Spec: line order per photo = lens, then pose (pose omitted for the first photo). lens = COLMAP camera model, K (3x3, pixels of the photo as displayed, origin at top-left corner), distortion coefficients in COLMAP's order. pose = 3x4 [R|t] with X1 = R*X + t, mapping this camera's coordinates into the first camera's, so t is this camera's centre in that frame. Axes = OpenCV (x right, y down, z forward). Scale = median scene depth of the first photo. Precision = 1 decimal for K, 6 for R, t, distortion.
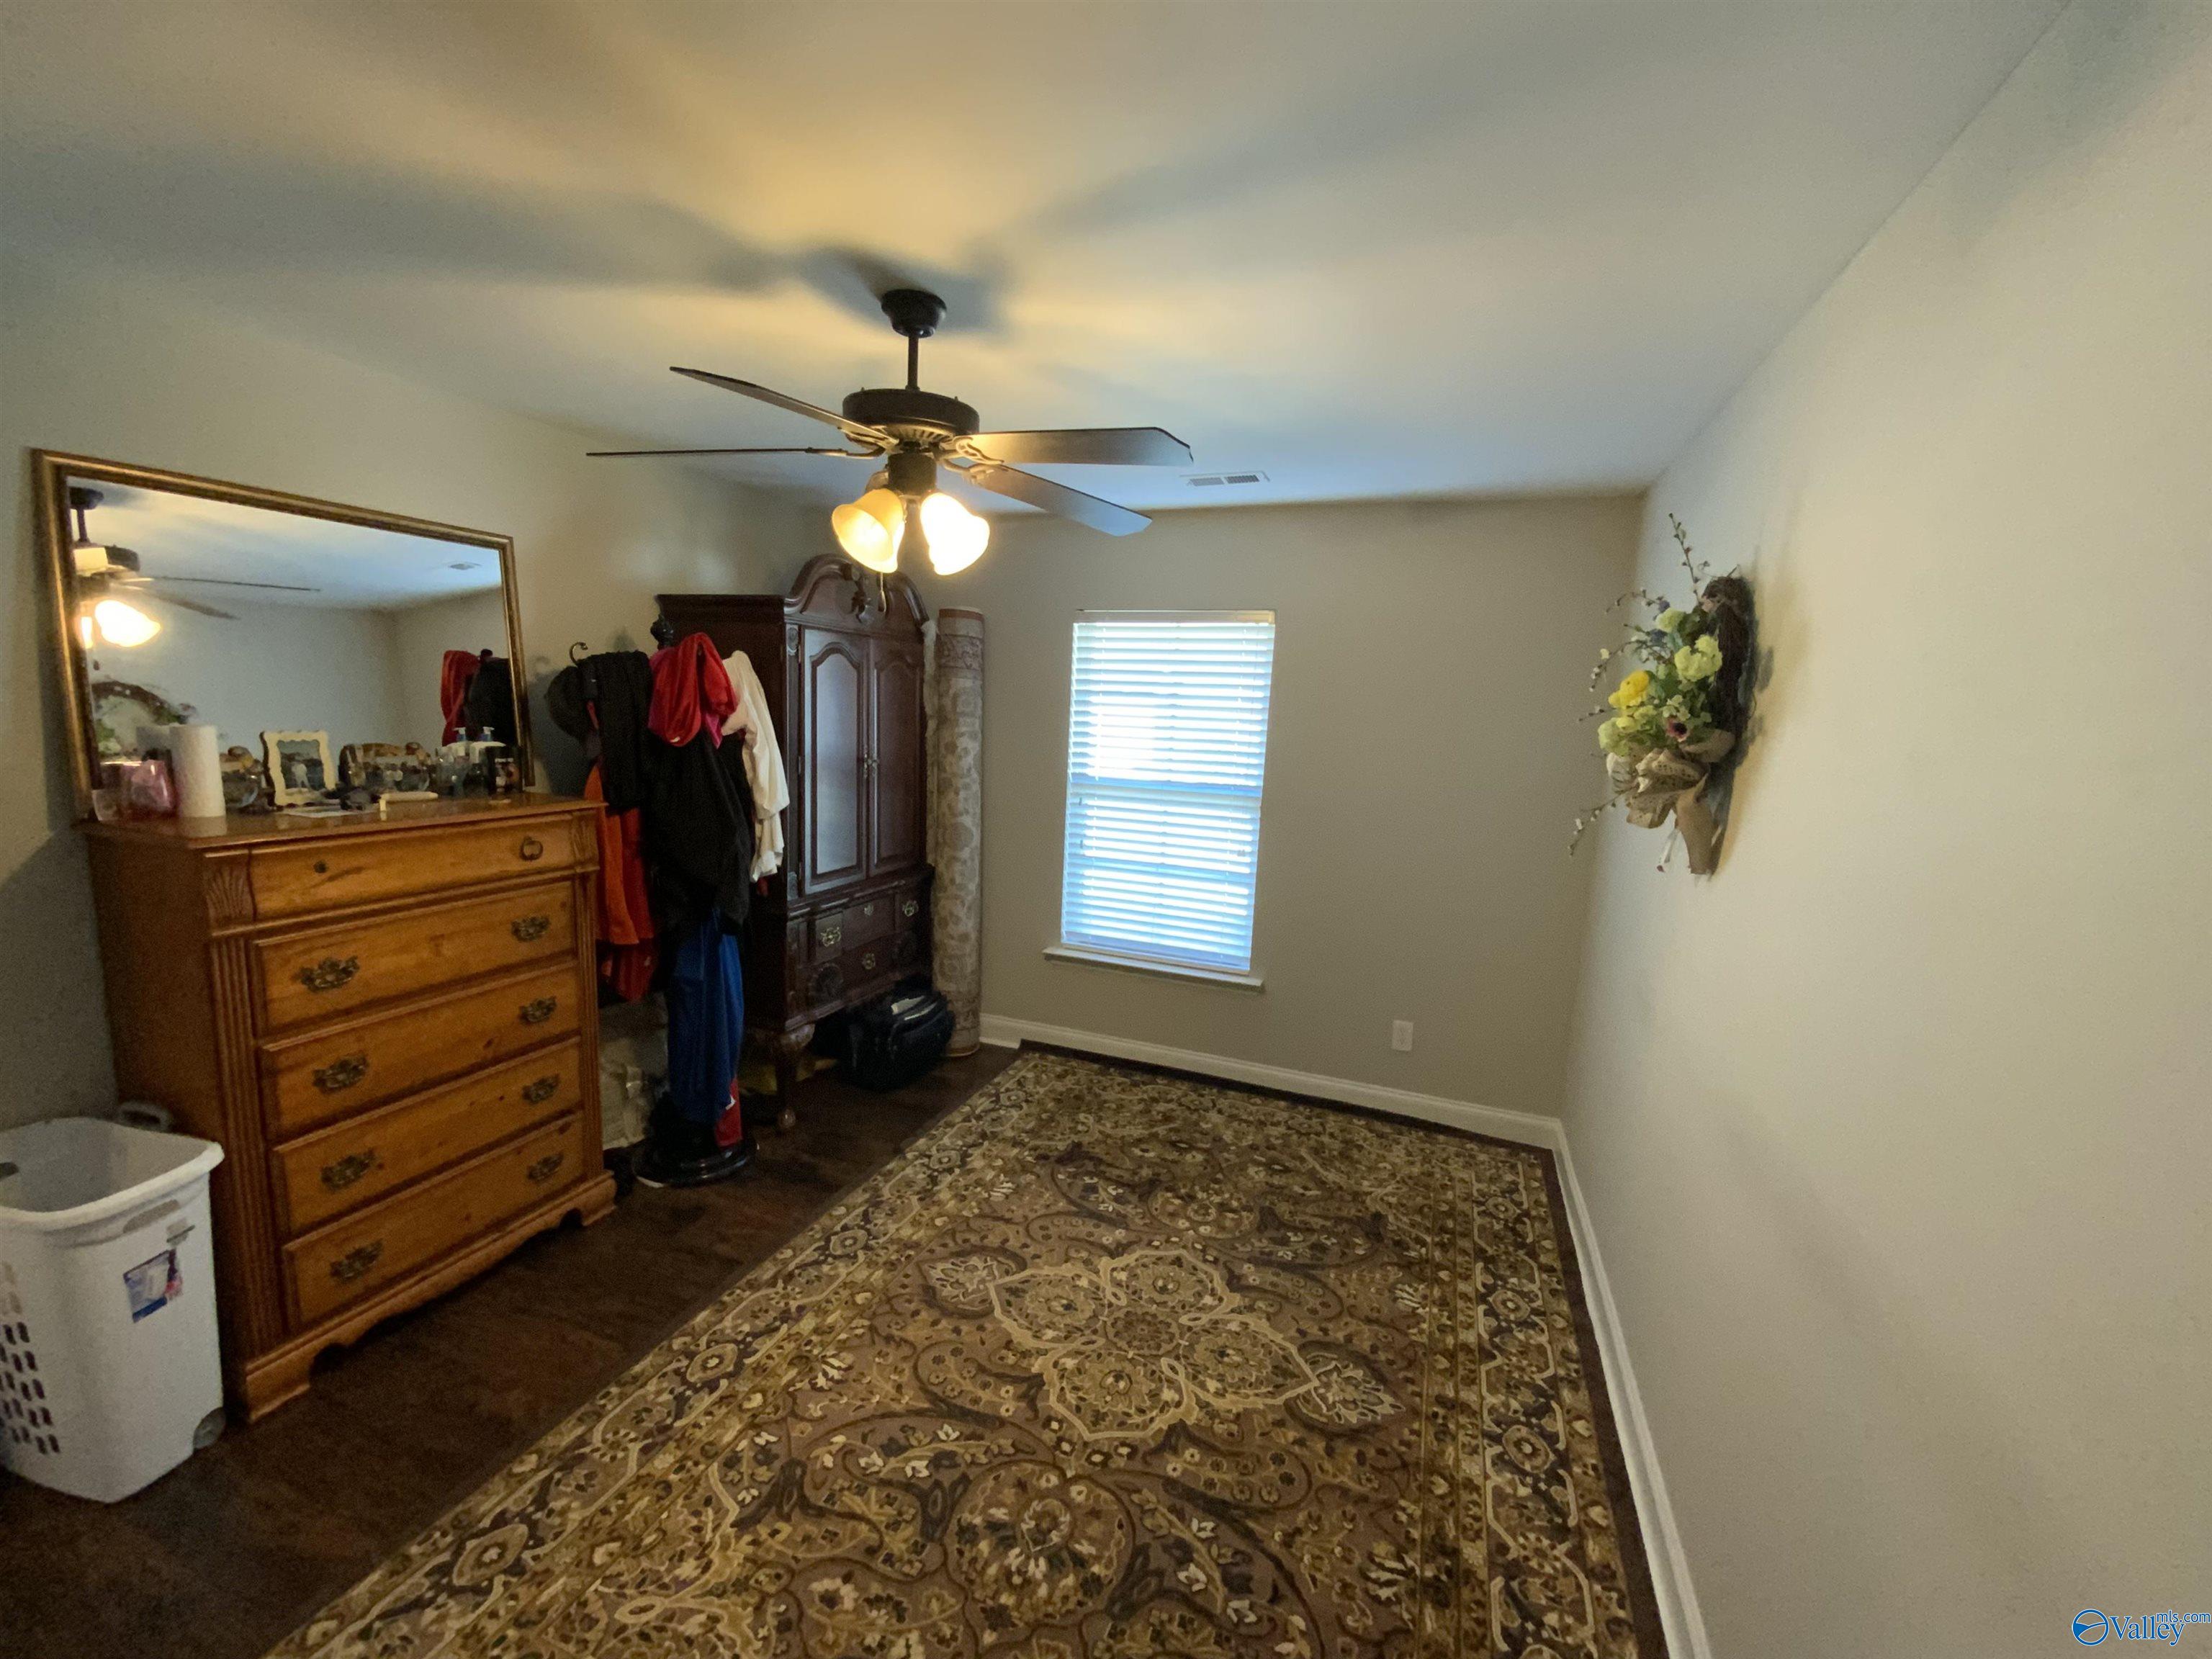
lens RADIAL K [[895.8, 0, 1104.9], [0, 895.8, 833.2], [0, 0, 1]] dist [0.012055, -0.015349]
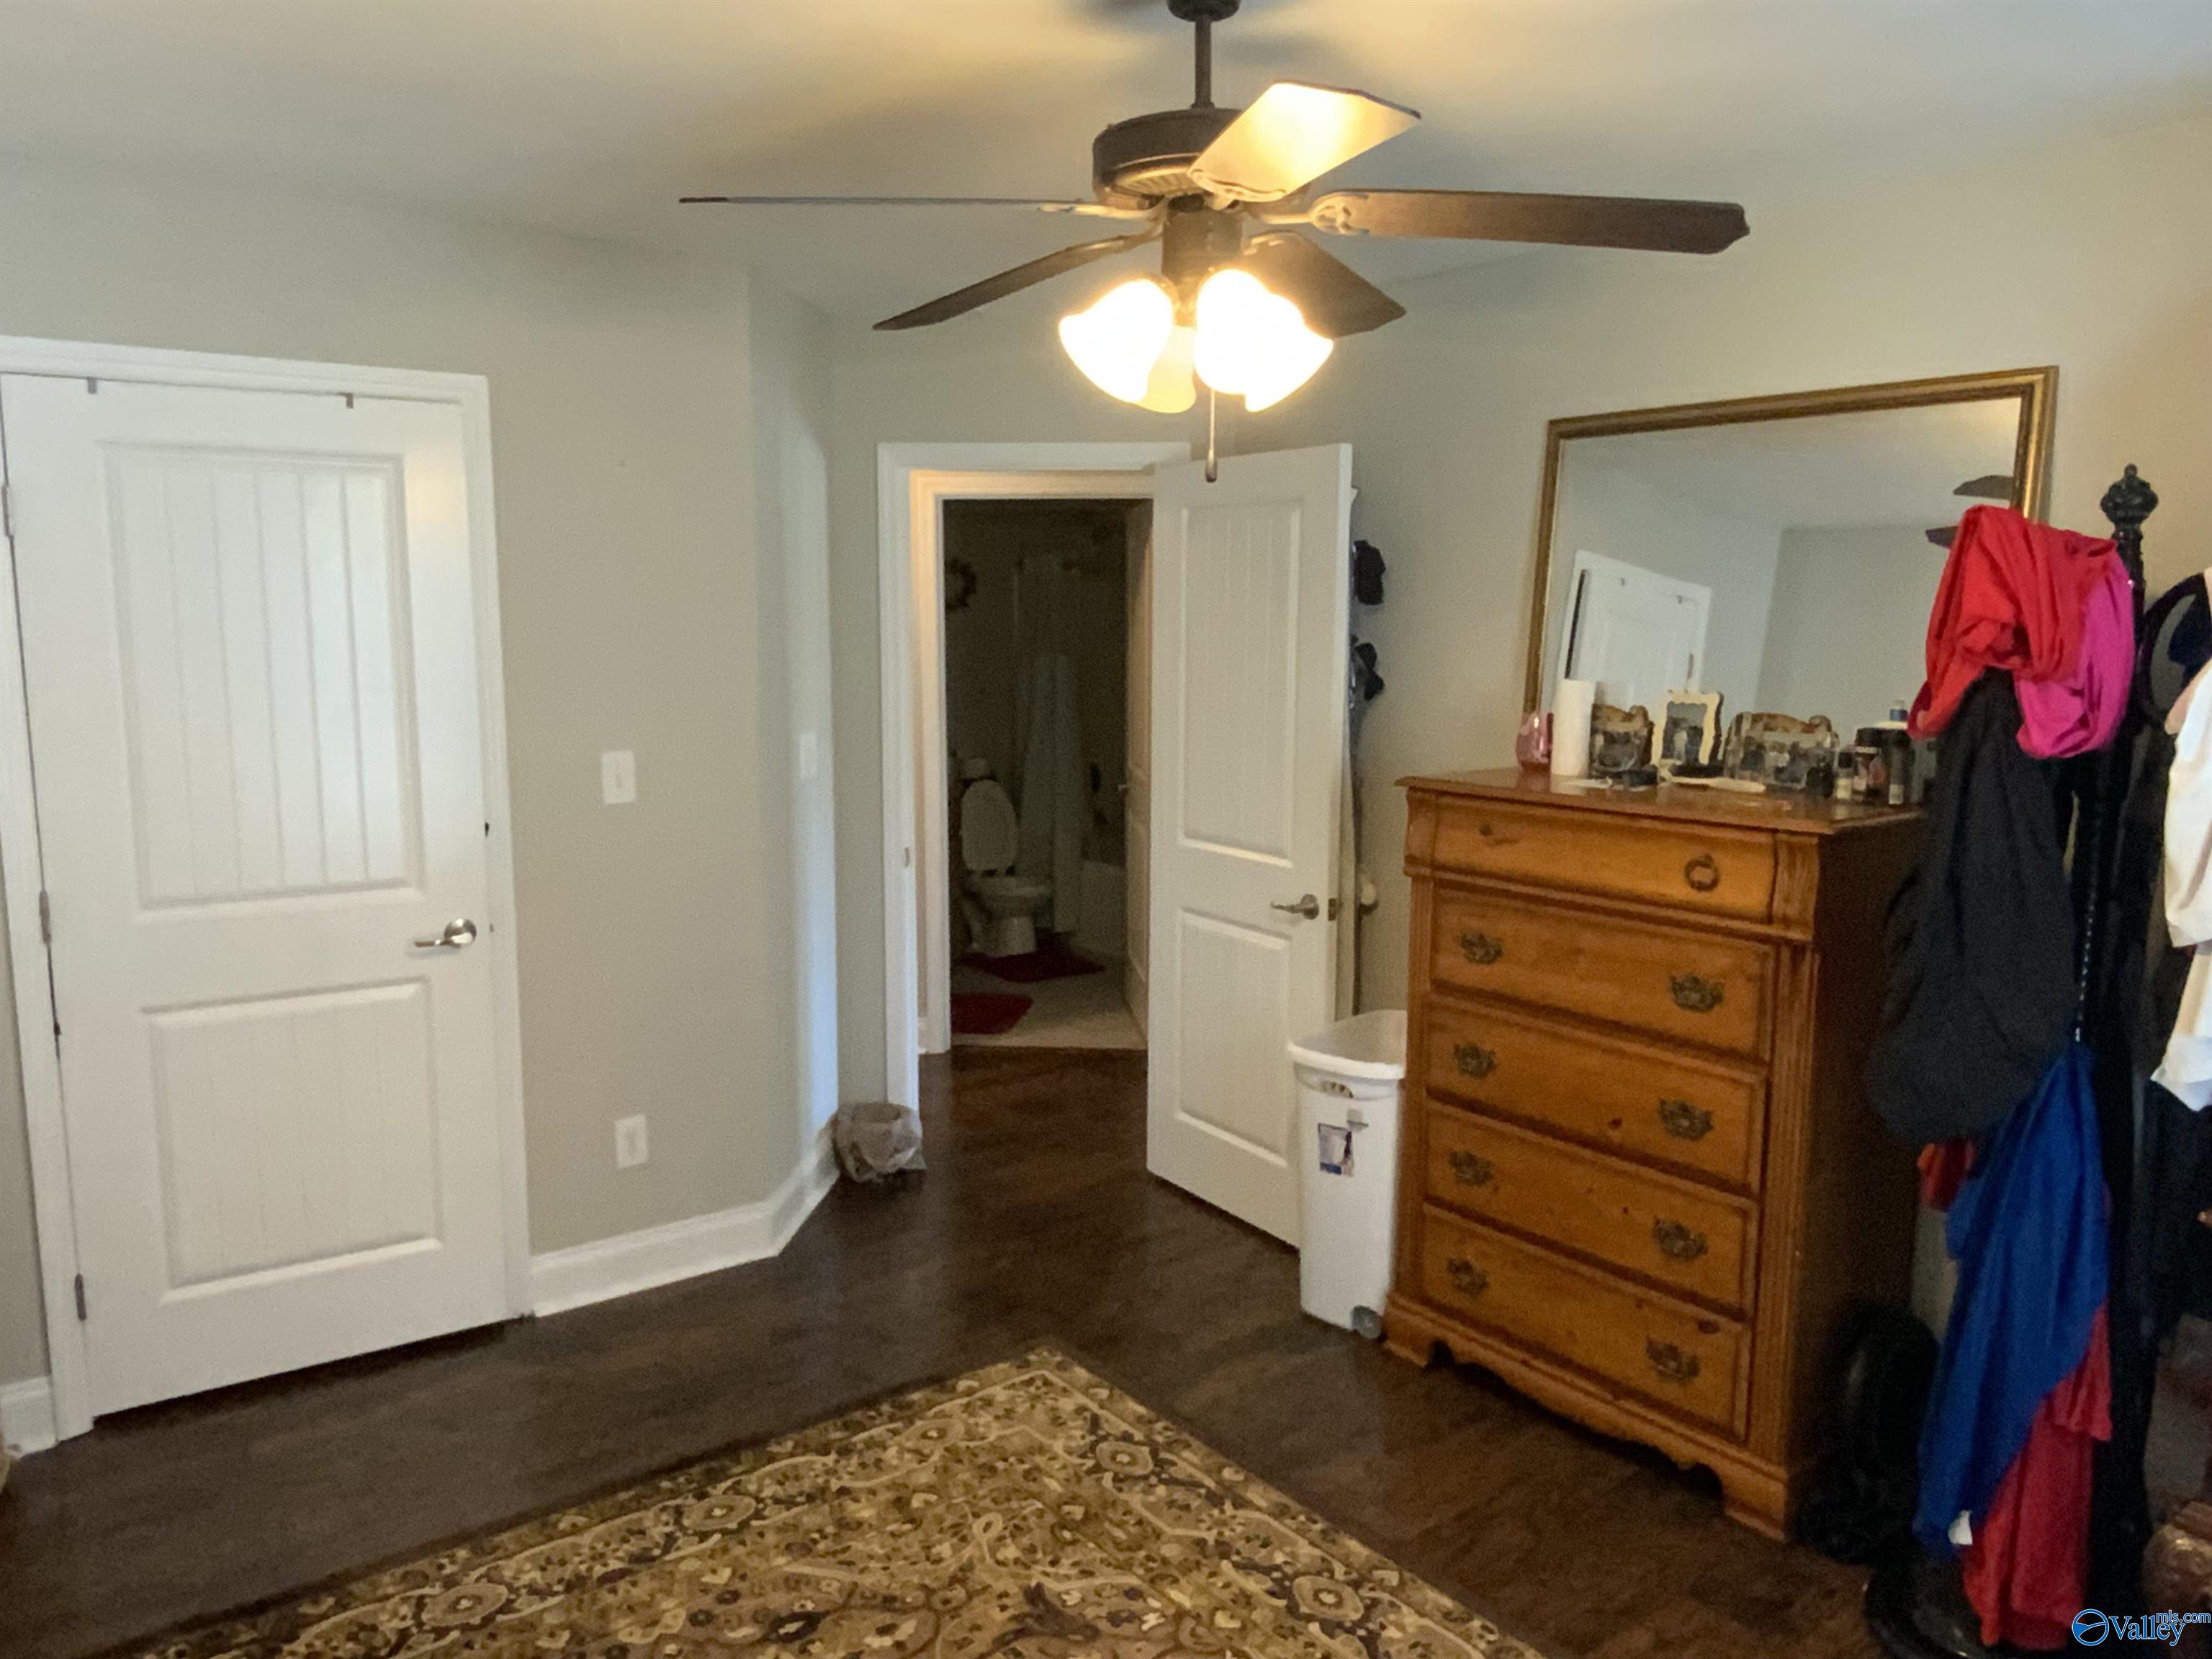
lens RADIAL K [[1591.5, 0, 1090.9], [0, 1591.5, 826.0], [0, 0, 1]] dist [0.092050, -0.171828]
pose [[-0.529808, 0.065610, -0.845576, 0.690317], [-0.148577, 0.974405, 0.168699, -0.172423], [0.835002, 0.215011, -0.506500, 1.408444]]
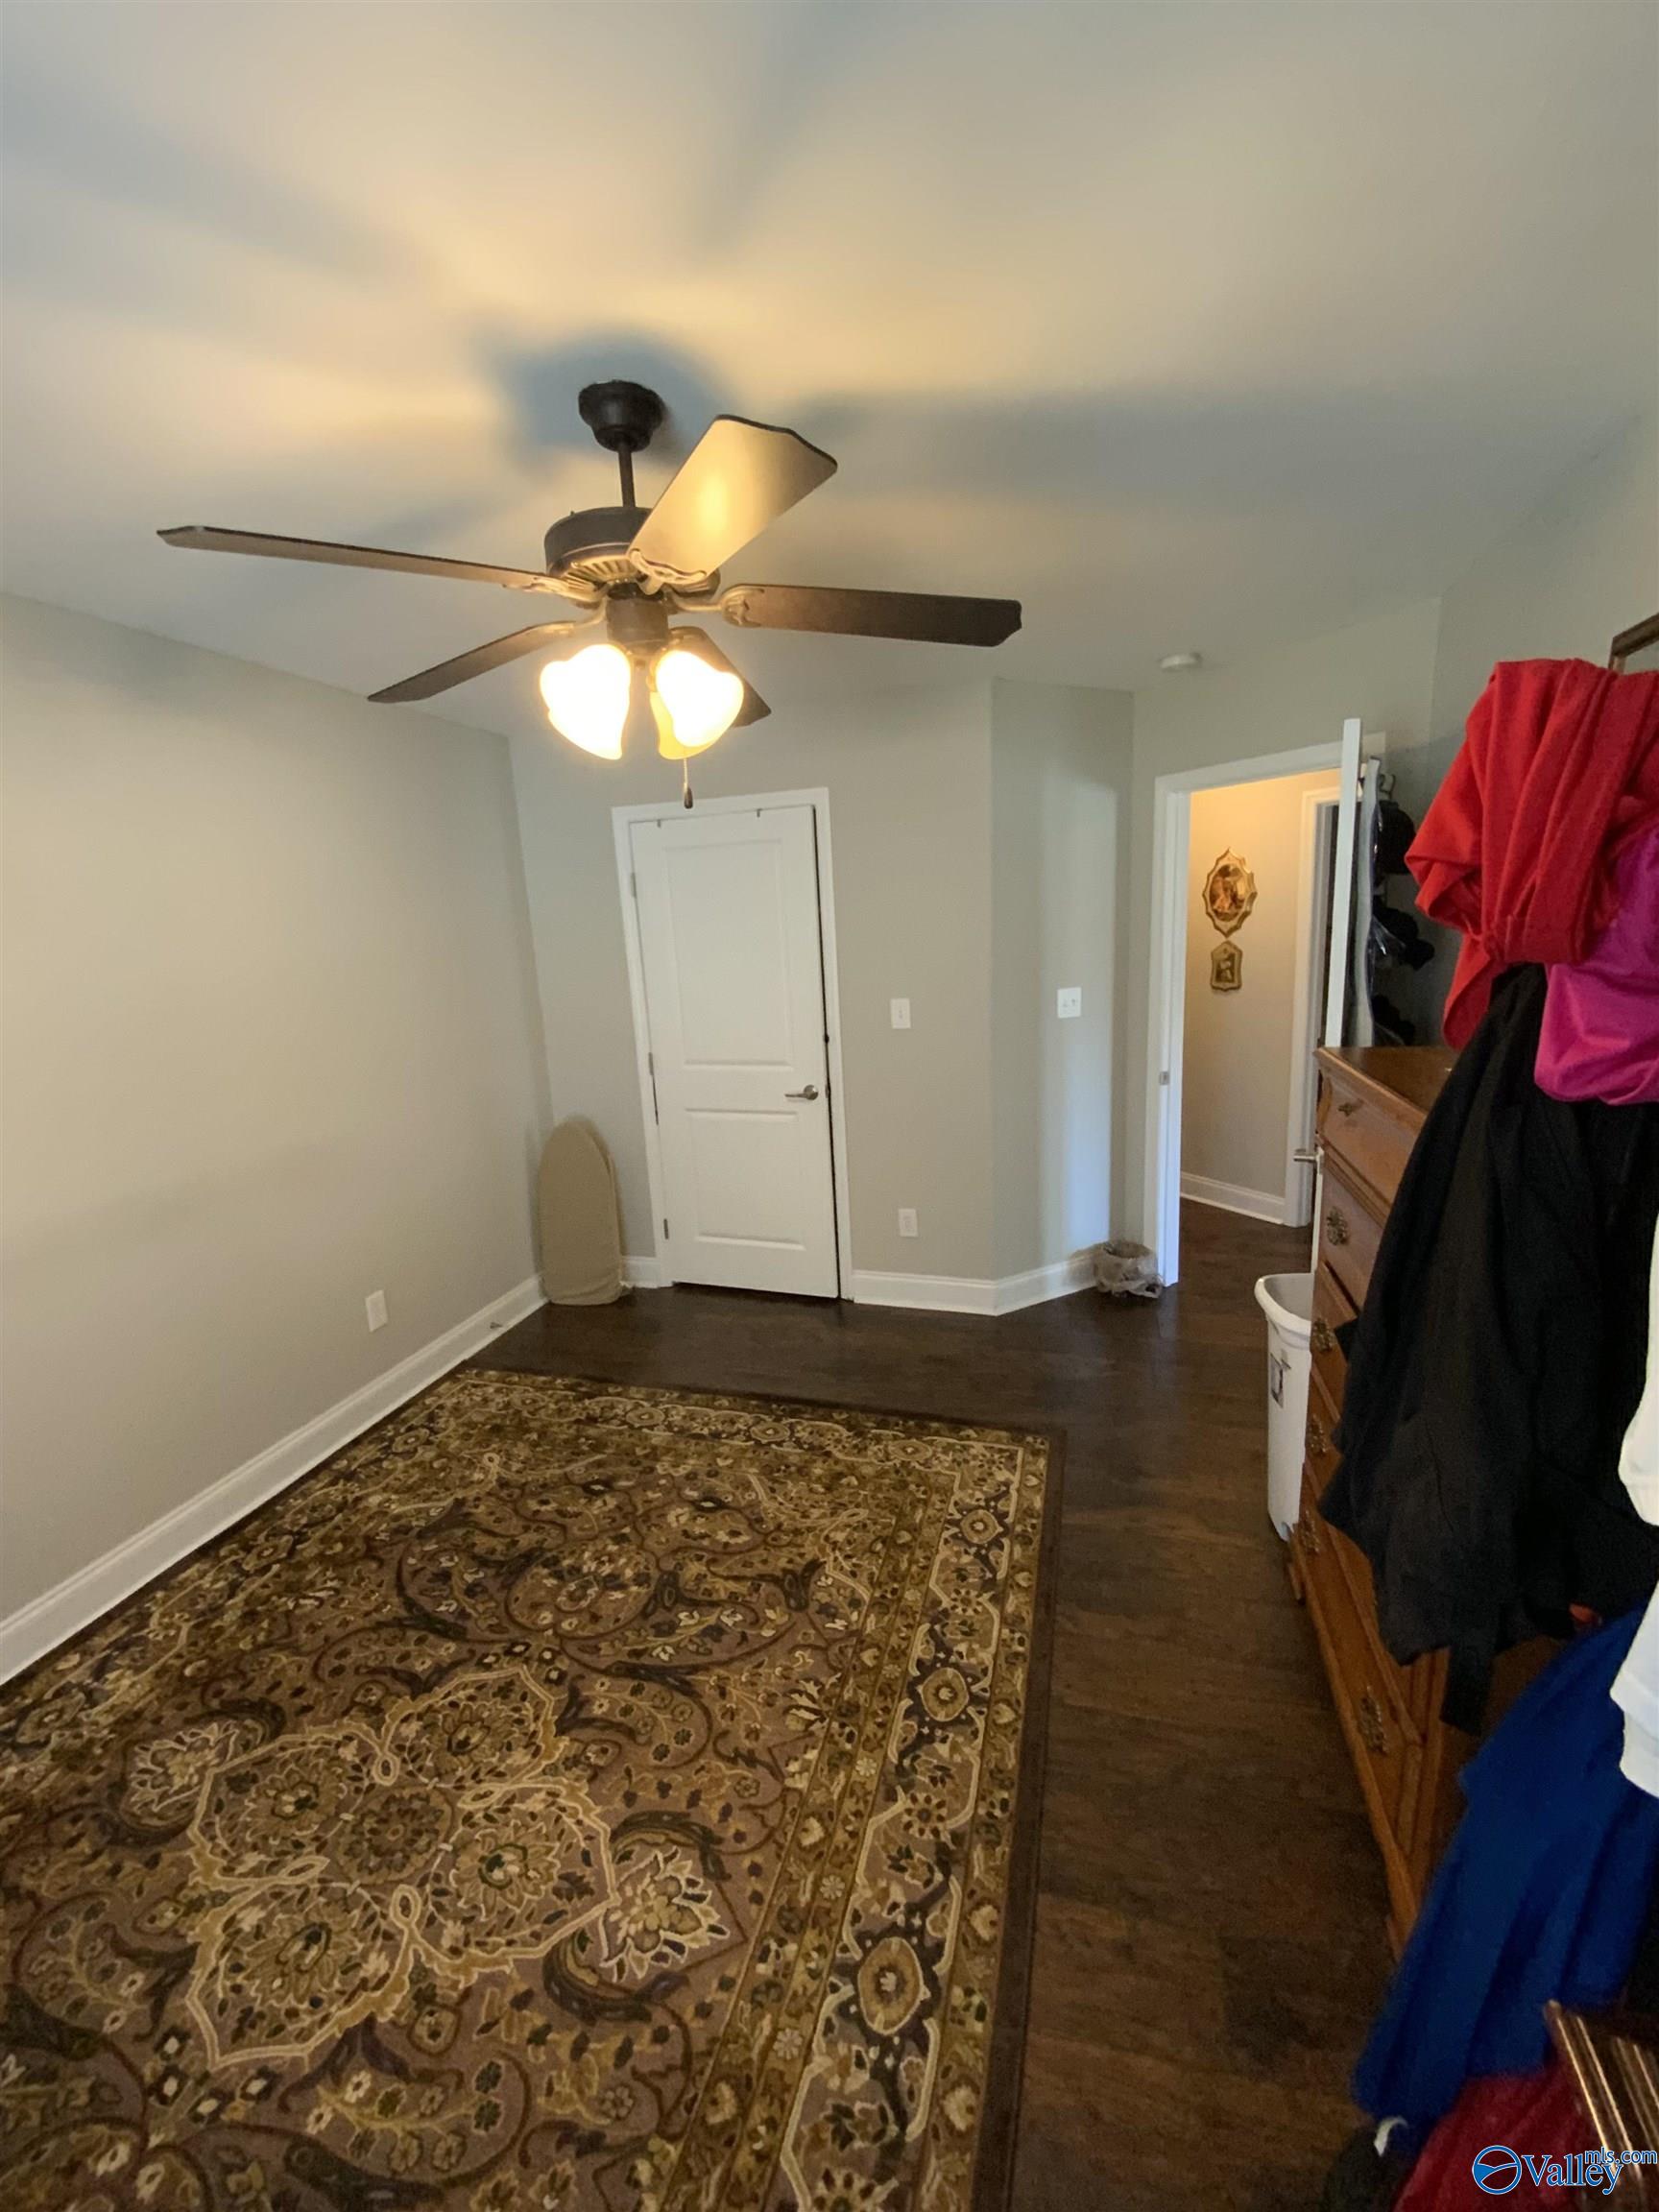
lens RADIAL K [[889.3, 0, 829.5], [0, 889.3, 1106.0], [0, 0, 1]] dist [-0.023856, -0.000100]
pose [[-0.997286, 0.008867, -0.073096, -0.282773], [-0.016355, 0.941249, 0.337318, -0.236261], [0.071792, 0.337598, -0.938549, 1.669849]]
